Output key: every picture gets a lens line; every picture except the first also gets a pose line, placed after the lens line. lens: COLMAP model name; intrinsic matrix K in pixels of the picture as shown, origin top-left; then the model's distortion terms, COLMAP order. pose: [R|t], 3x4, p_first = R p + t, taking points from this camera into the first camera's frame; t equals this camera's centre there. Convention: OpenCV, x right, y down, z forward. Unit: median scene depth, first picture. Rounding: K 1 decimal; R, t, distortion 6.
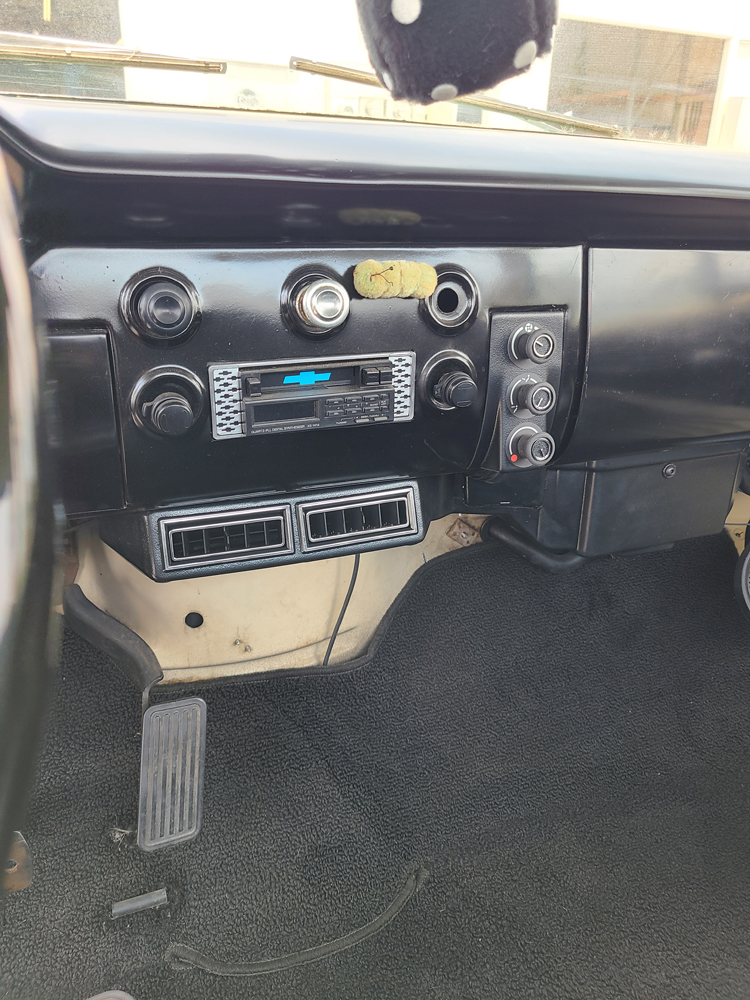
lens RADIAL K [[745.7, 0, 382.7], [0, 745.7, 486.9], [0, 0, 1]] dist [0.052081, -0.039555]
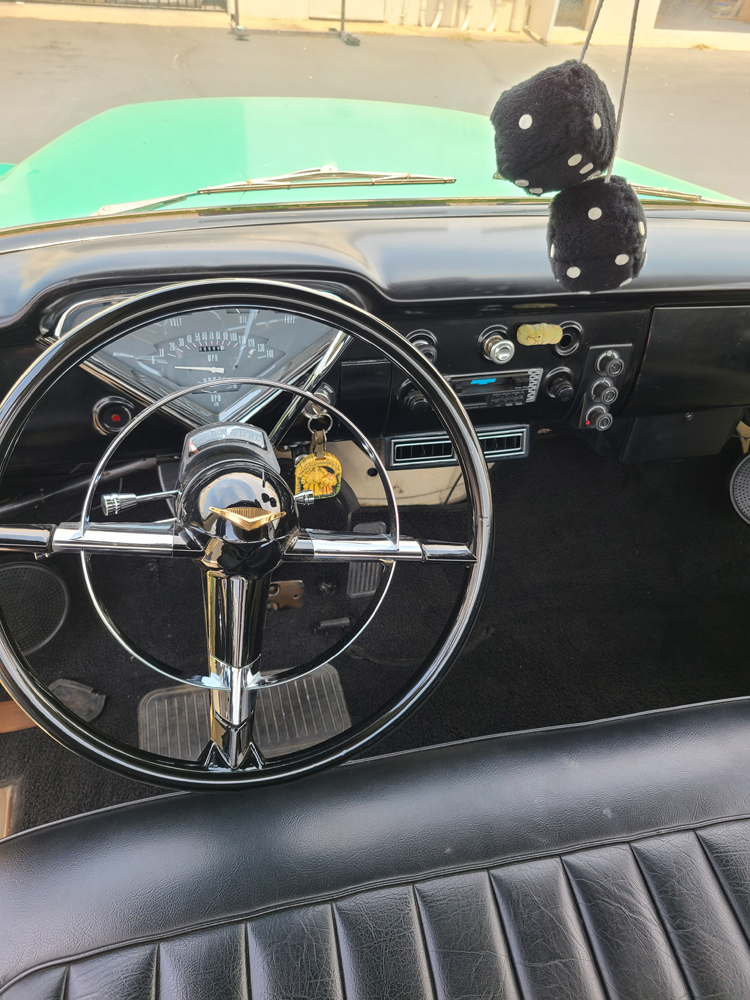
lens RADIAL K [[762.1, 0, 375.0], [0, 762.1, 500.0], [0, 0, 1]] dist [0.004710, -0.034818]
pose [[0.991283, 0.116277, -0.061946, -0.189626], [-0.092785, 0.949942, 0.298332, -0.355052], [0.093535, -0.289984, 0.952450, -0.811125]]
